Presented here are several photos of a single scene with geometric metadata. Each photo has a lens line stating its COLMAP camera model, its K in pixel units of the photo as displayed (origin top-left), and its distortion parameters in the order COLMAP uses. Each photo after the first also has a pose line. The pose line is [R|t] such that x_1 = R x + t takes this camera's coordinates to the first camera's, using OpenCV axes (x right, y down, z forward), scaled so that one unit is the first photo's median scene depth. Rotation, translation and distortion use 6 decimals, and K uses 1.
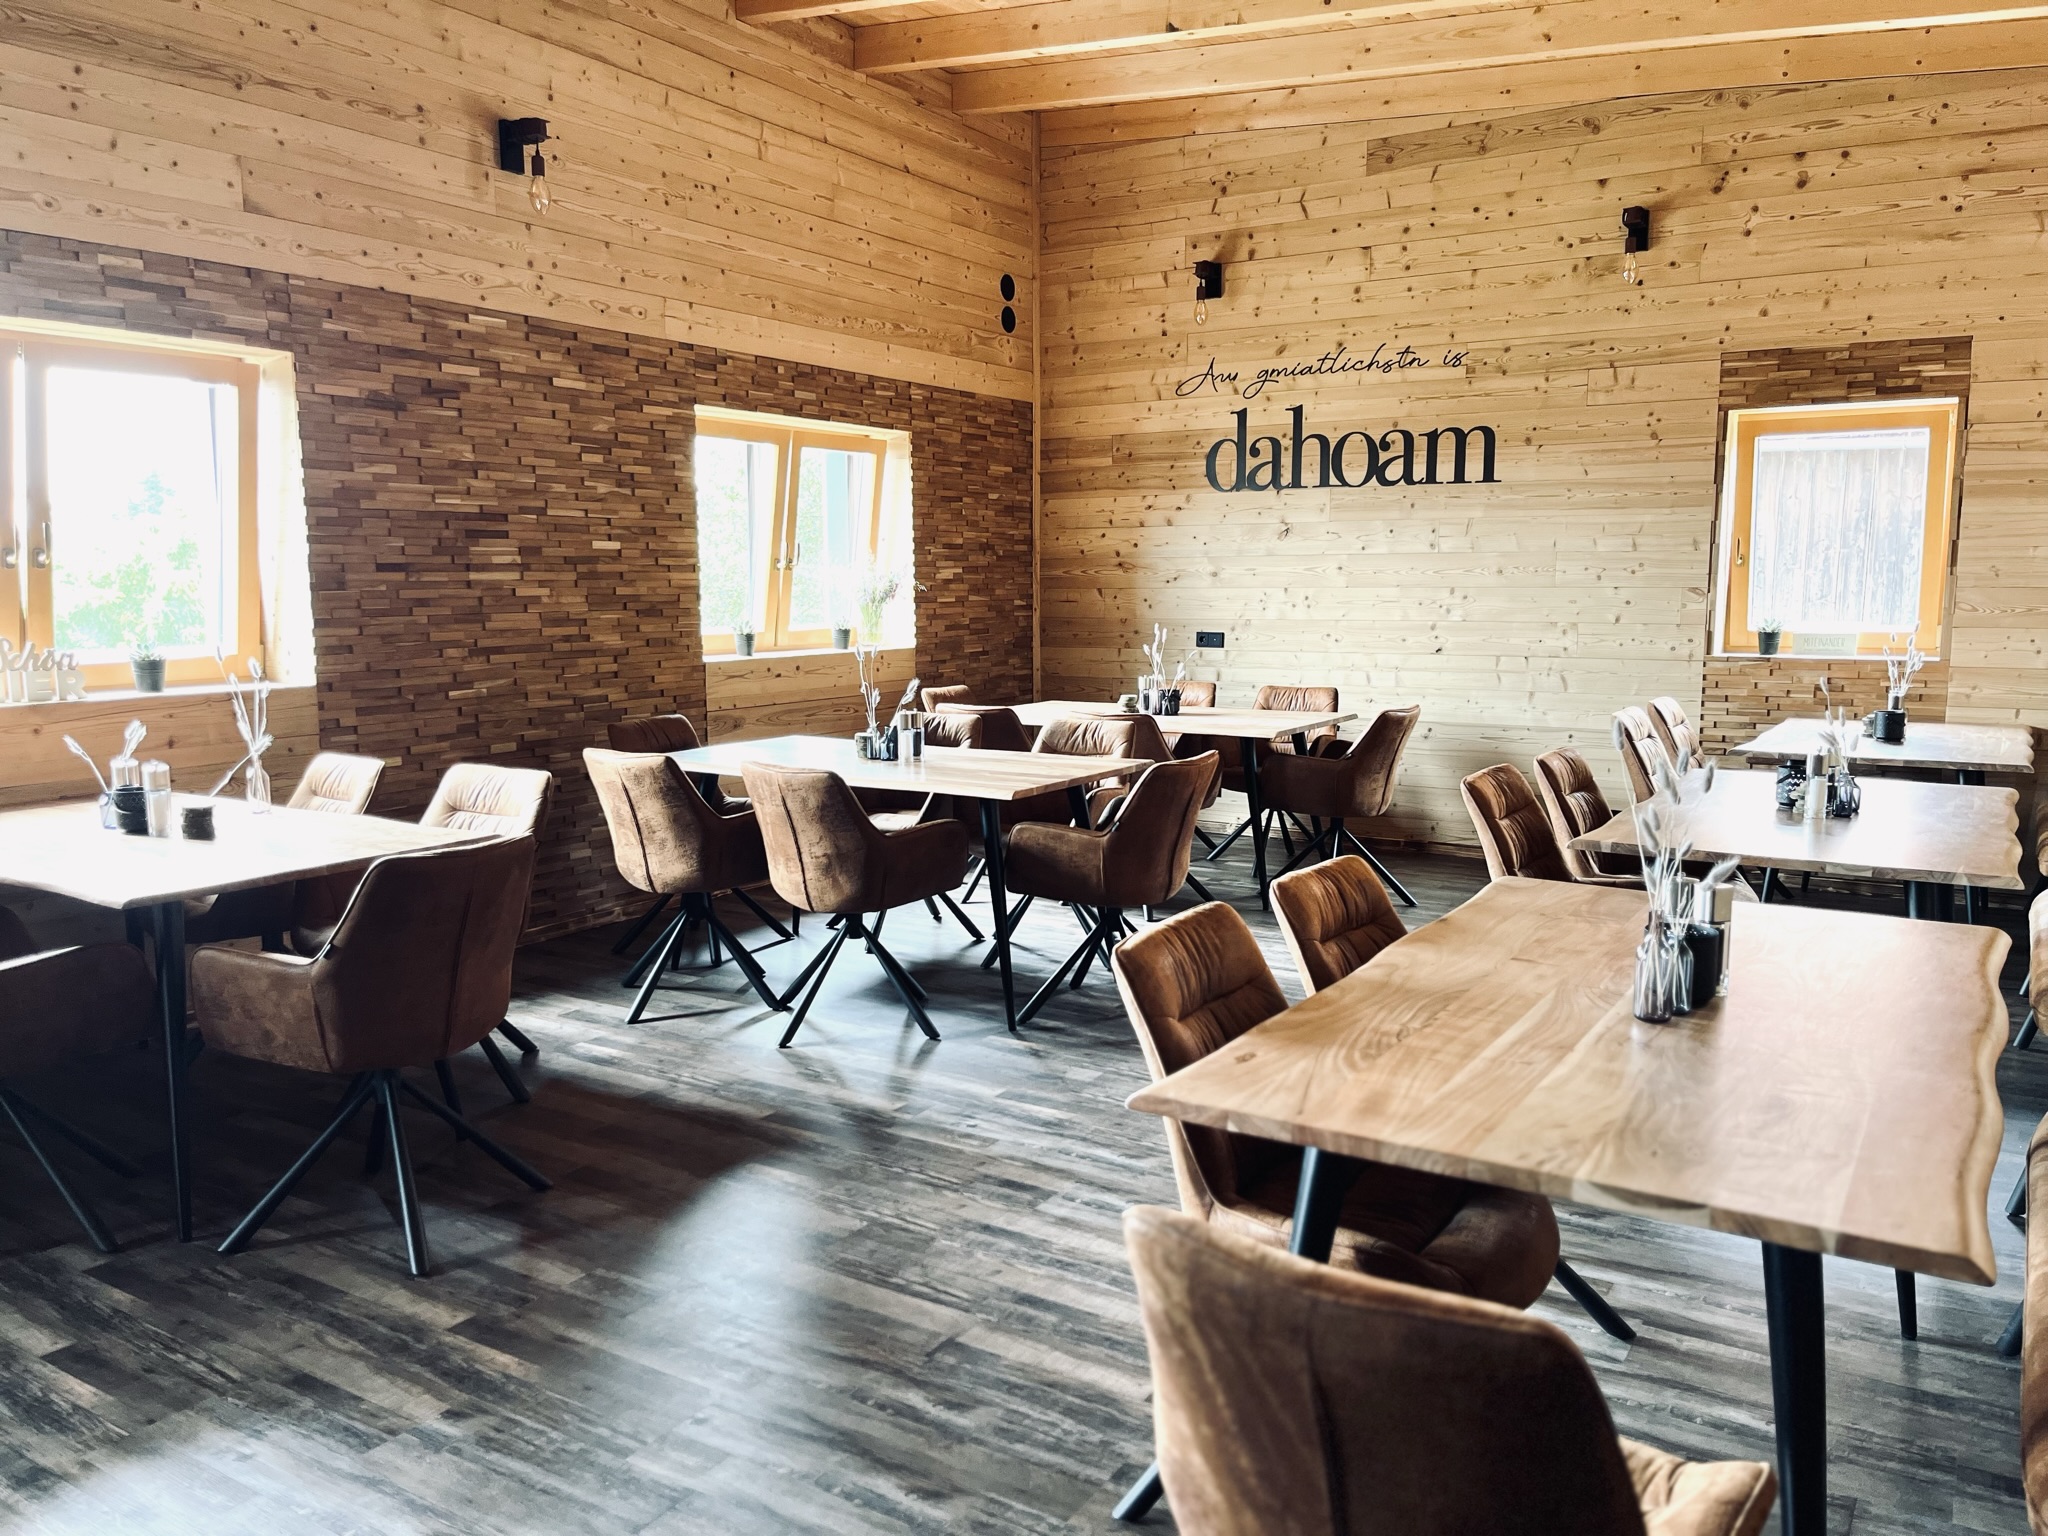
lens RADIAL K [[1631.0, 0, 1024.0], [0, 1631.0, 768.0], [0, 0, 1]] dist [0.003079, -0.006331]
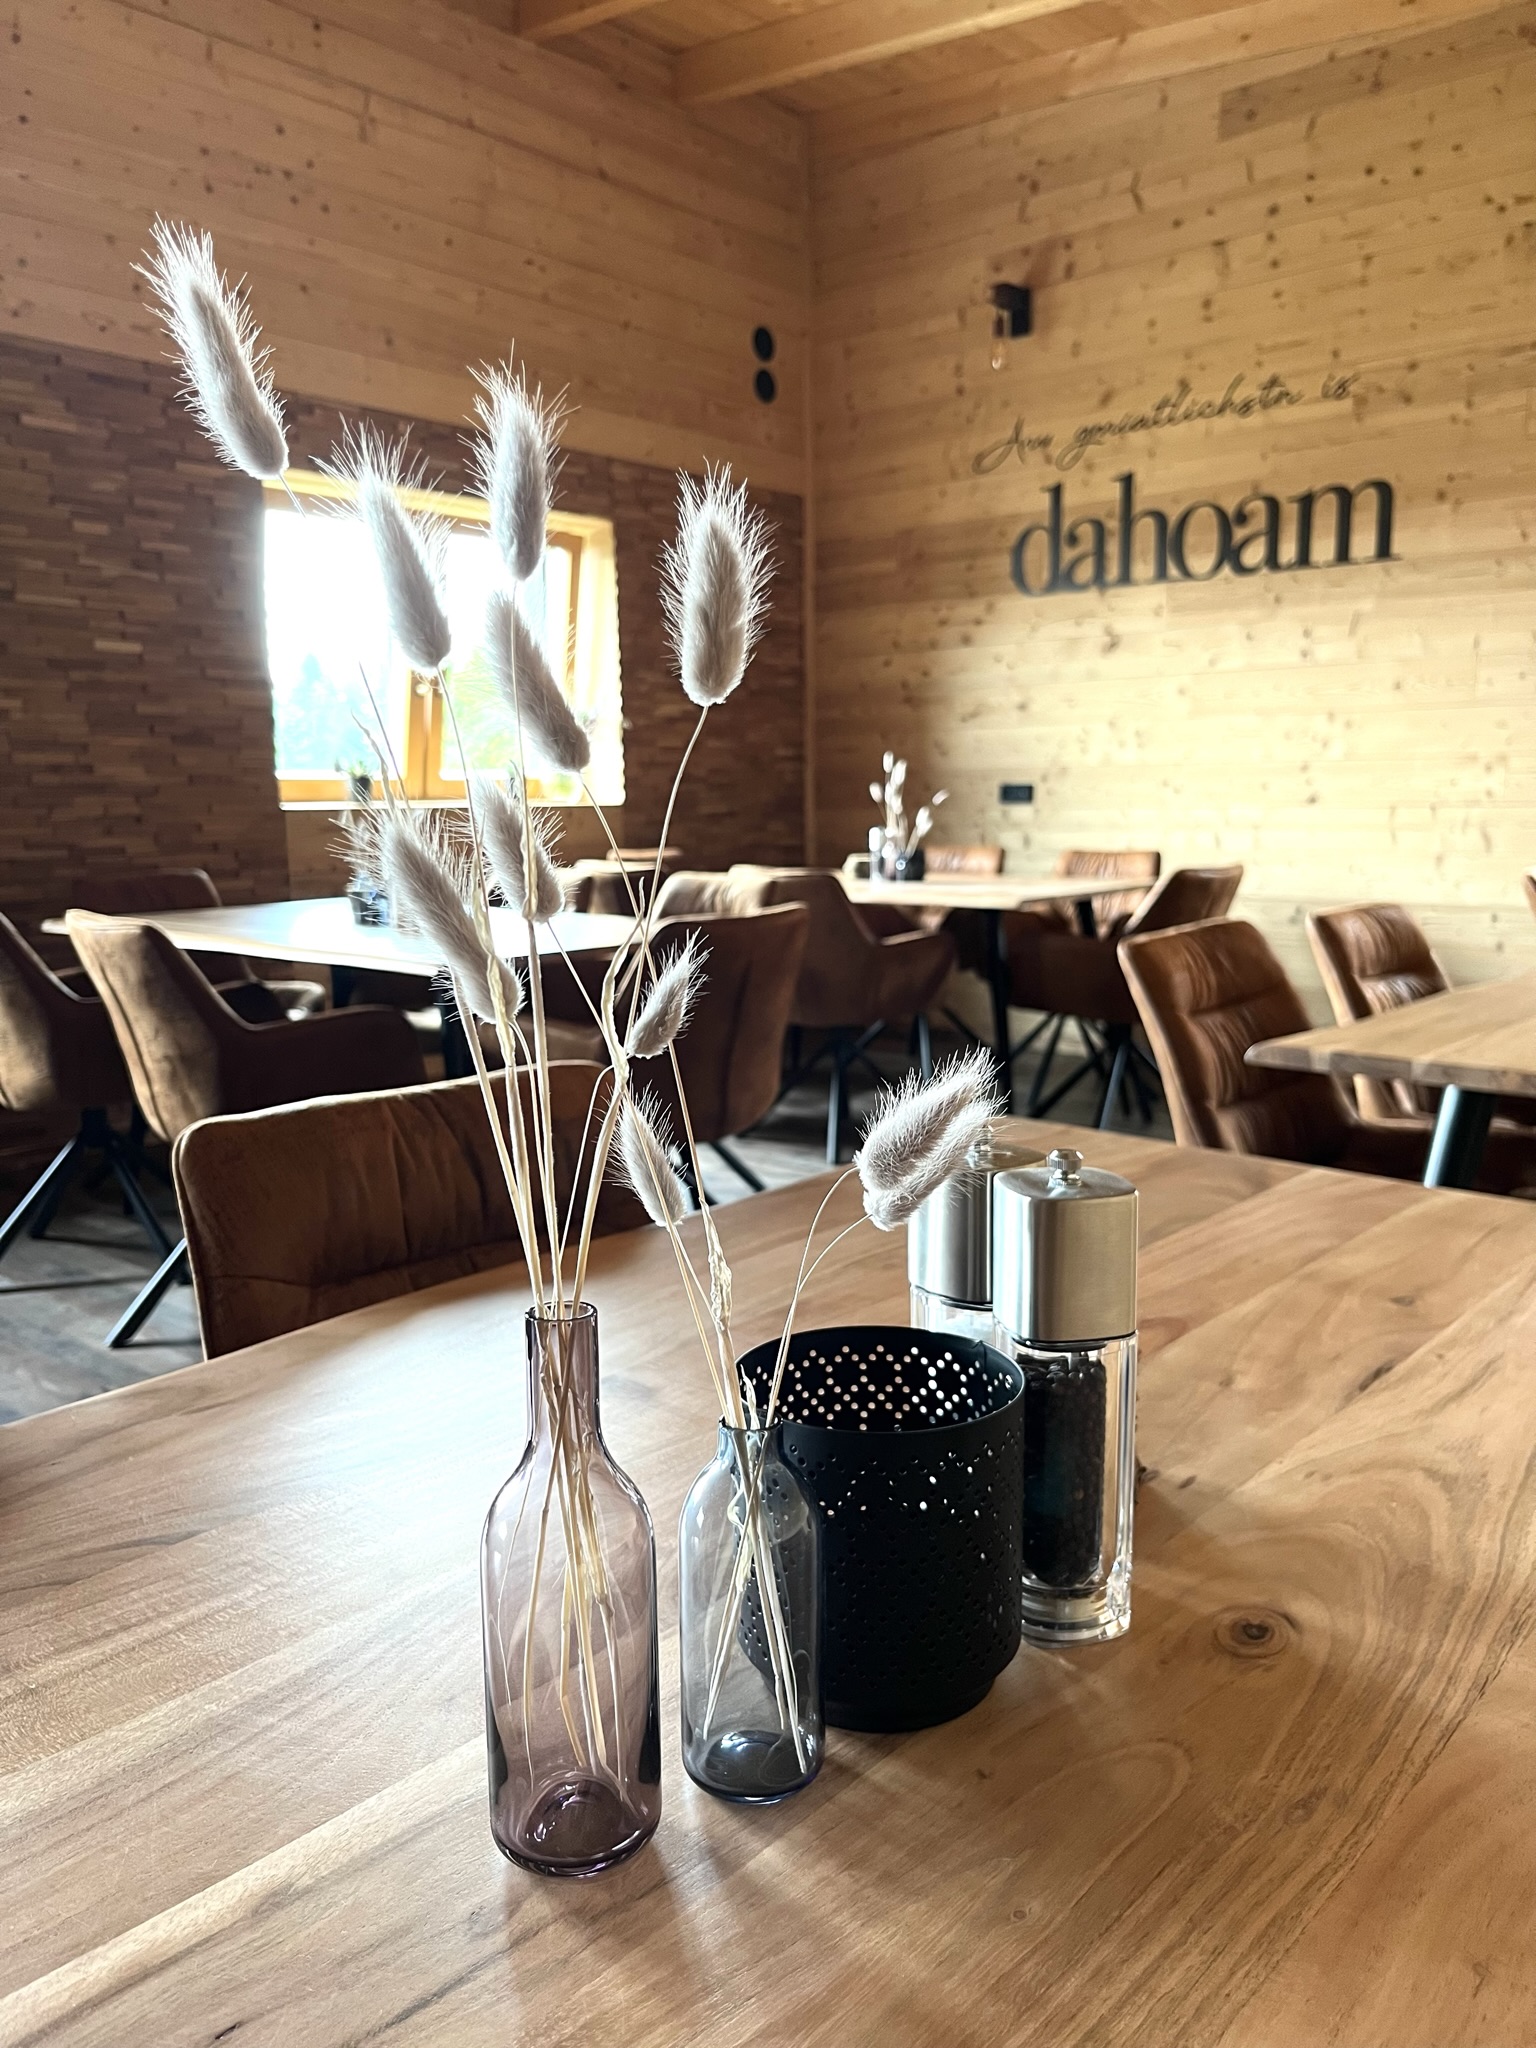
lens RADIAL K [[1631.0, 0, 768.0], [0, 1631.0, 1024.0], [0, 0, 1]] dist [0.003079, -0.006331]
pose [[0.986801, 0.016740, -0.161068, 0.135048], [-0.013045, 0.999627, 0.023973, 0.013149], [0.161409, -0.021556, 0.986652, 0.246034]]
